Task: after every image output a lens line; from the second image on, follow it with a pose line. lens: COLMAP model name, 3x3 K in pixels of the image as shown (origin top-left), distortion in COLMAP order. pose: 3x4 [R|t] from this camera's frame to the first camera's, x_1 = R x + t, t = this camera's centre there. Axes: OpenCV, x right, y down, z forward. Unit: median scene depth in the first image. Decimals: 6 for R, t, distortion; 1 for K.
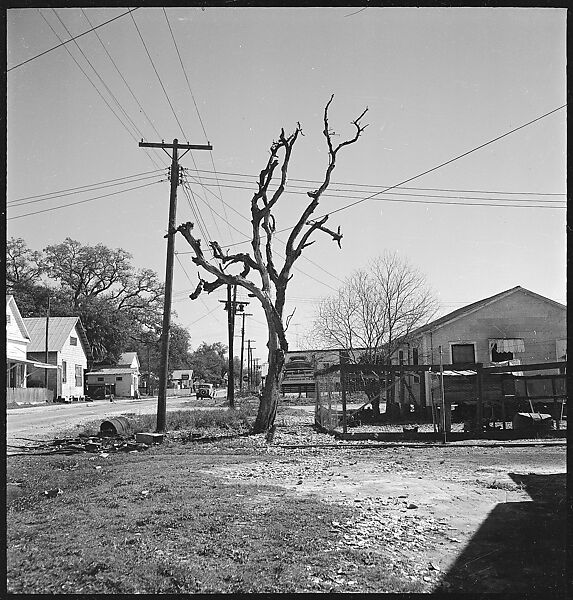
lens RADIAL K [[758.5, 0, 287.6], [0, 758.5, 313.6], [0, 0, 1]] dist [0.007343, 0.000029]
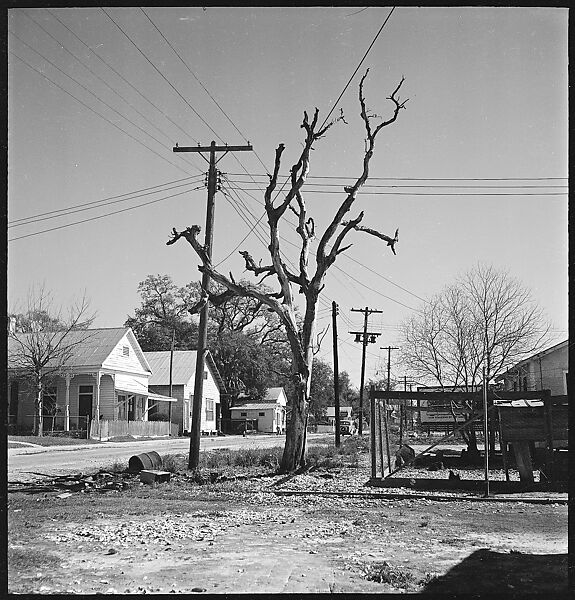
lens RADIAL K [[758.5, 0, 288.6], [0, 758.5, 313.6], [0, 0, 1]] dist [0.007343, 0.000029]
pose [[0.975252, -0.019050, -0.220272, 0.133360], [0.008246, 0.998722, -0.049864, 0.019085], [0.220941, 0.046814, 0.974163, 0.155602]]
